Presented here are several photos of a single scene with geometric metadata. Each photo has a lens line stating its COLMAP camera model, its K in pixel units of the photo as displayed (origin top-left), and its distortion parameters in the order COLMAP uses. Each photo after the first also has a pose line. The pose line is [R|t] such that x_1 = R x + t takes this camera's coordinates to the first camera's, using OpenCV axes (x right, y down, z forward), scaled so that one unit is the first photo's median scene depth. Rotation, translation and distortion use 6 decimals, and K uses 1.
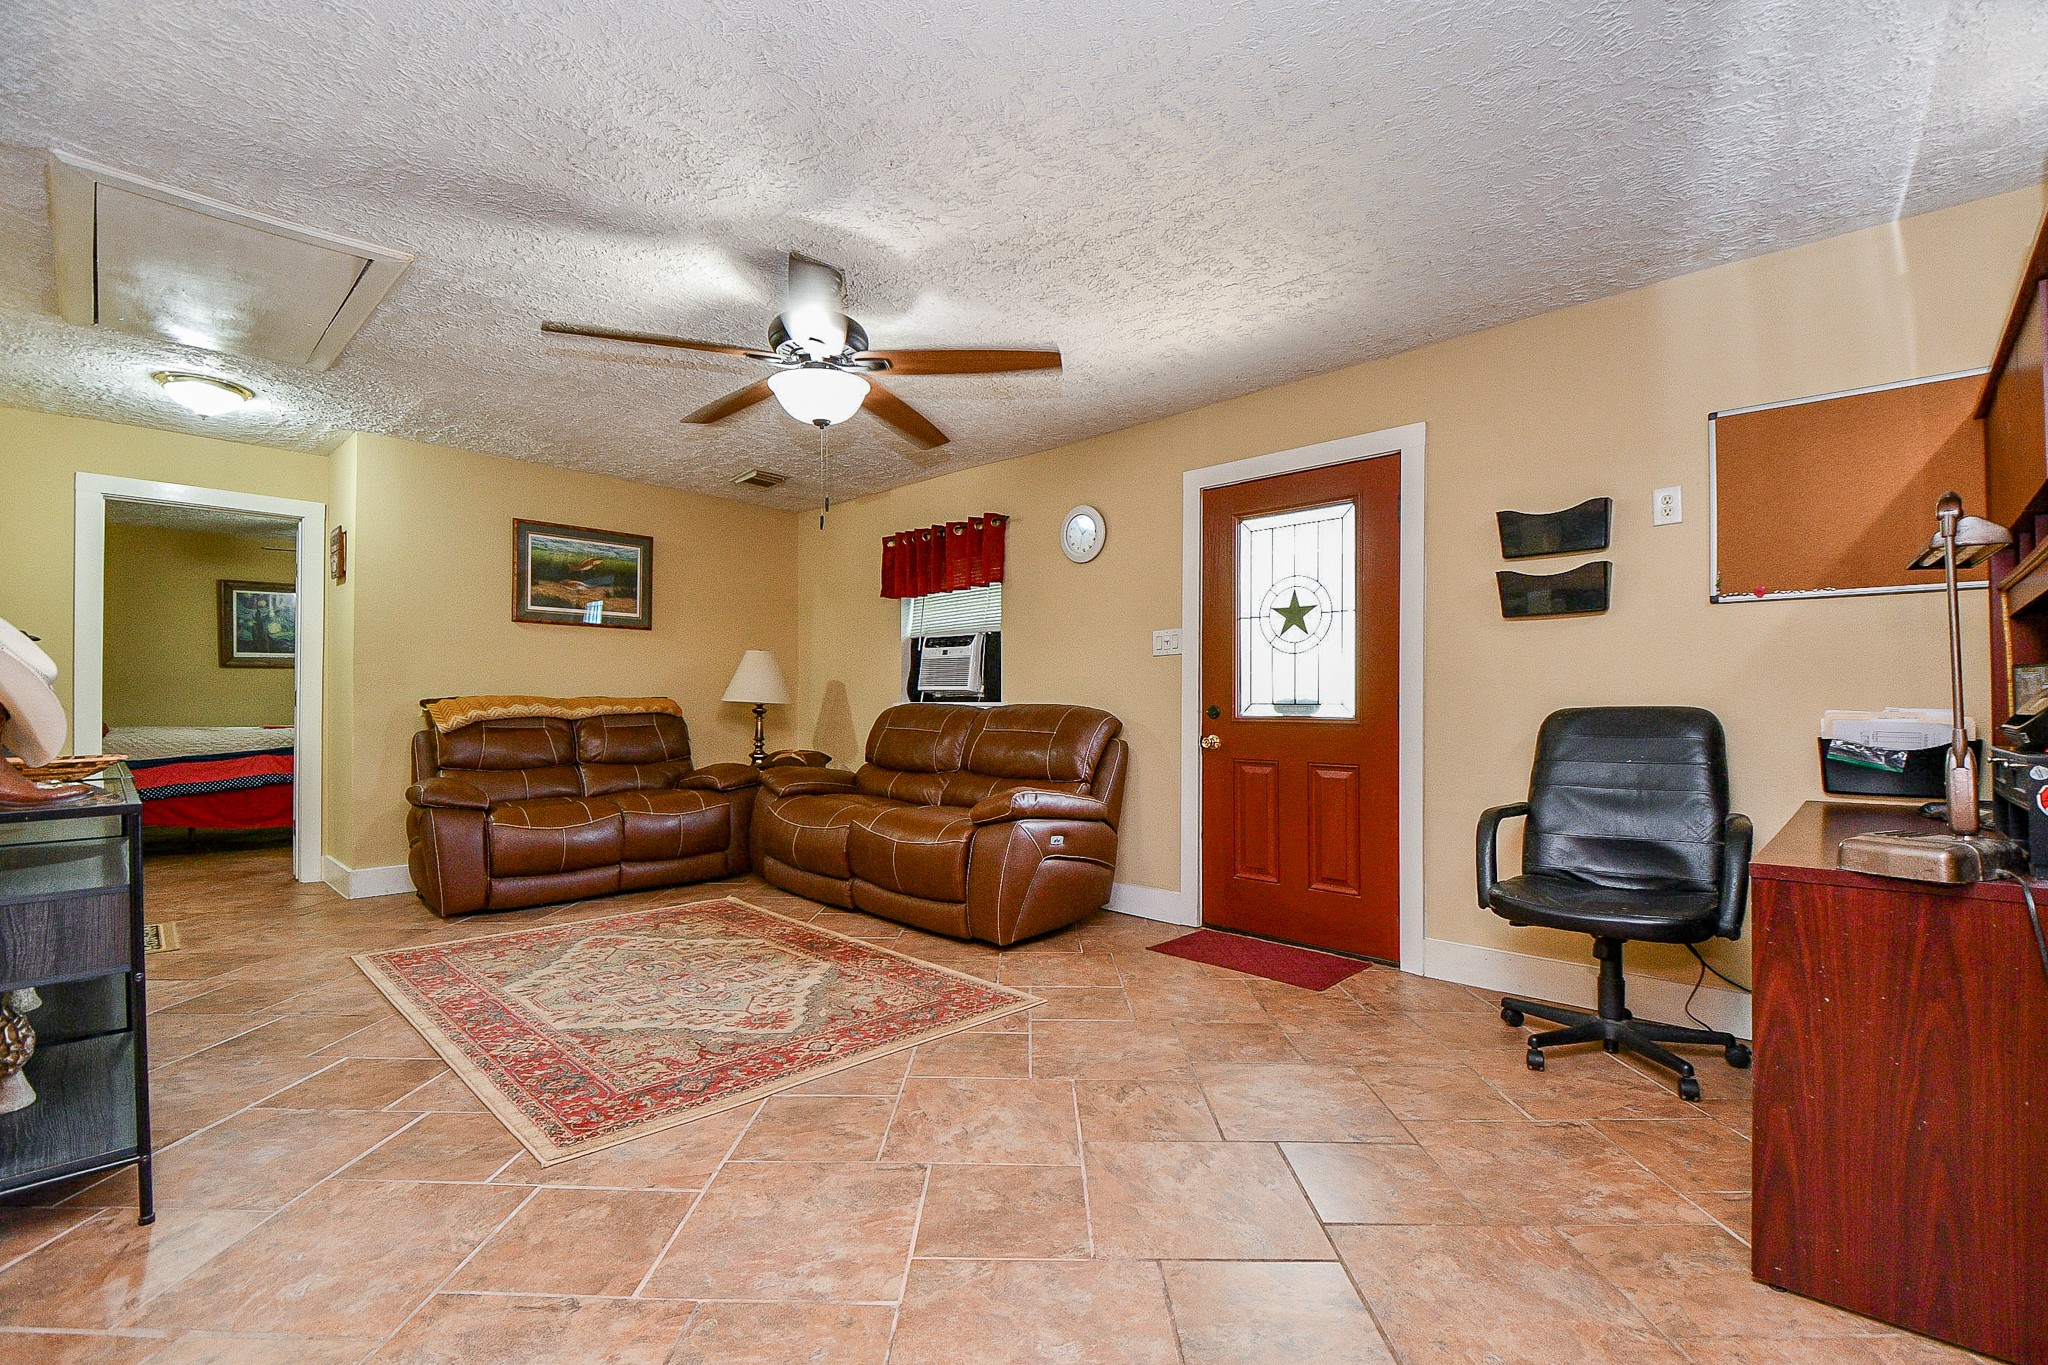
lens RADIAL K [[917.7, 0, 1028.8], [0, 917.7, 690.2], [0, 0, 1]] dist [-0.010460, -0.004660]
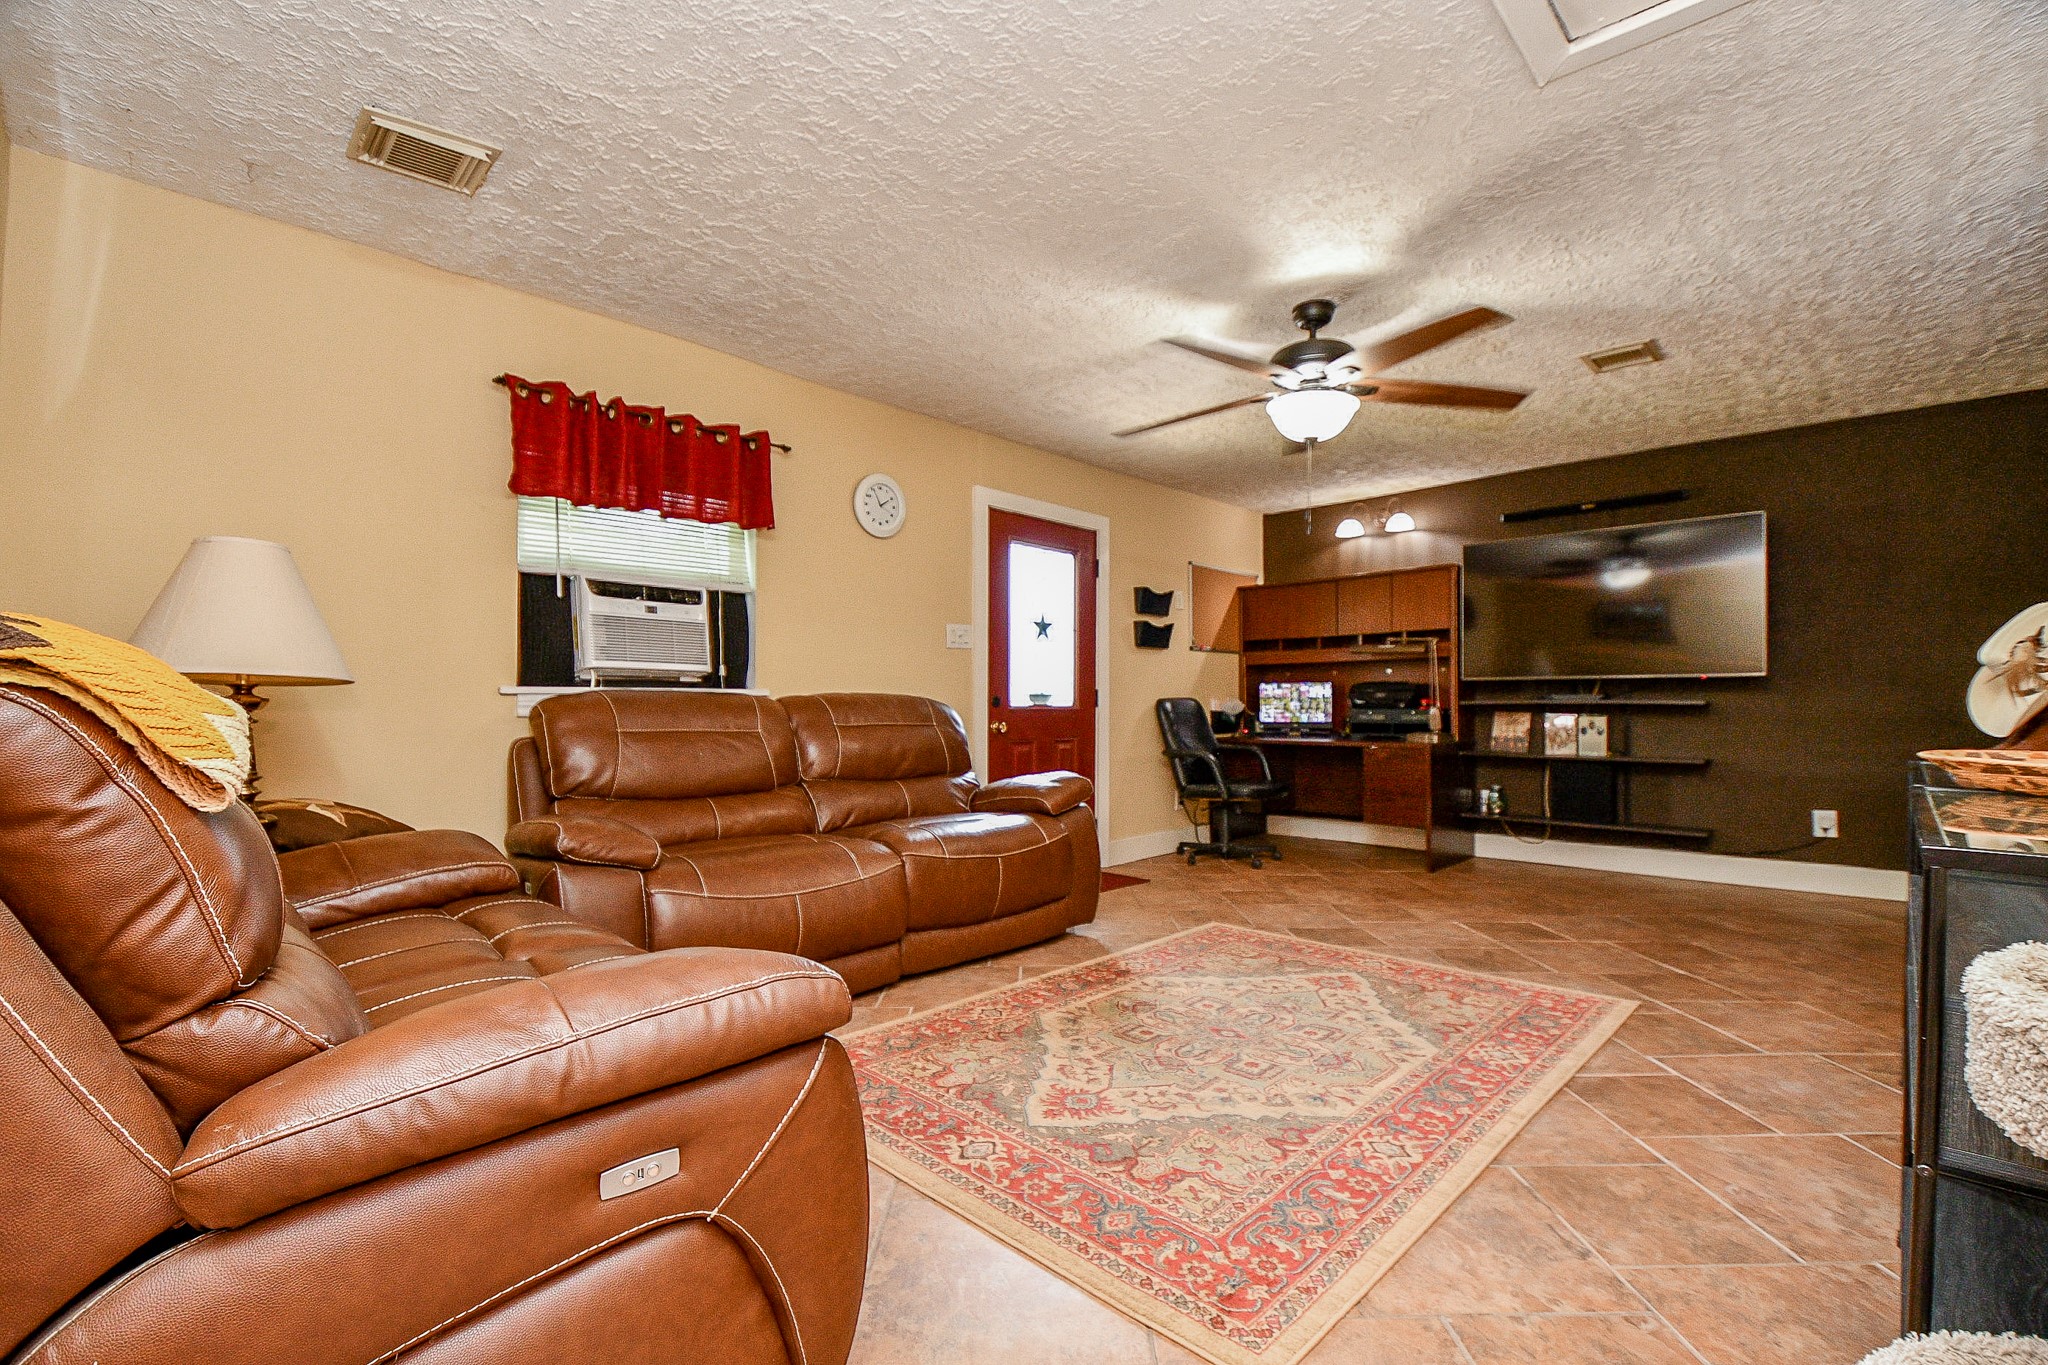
lens RADIAL K [[917.7, 0, 1038.0], [0, 917.7, 694.5], [0, 0, 1]] dist [-0.010460, -0.004660]
pose [[-0.011965, 0.014065, 0.999829, -1.101012], [-0.015141, 0.999784, -0.014246, 0.034361], [-0.999814, -0.015309, -0.011749, 1.101553]]
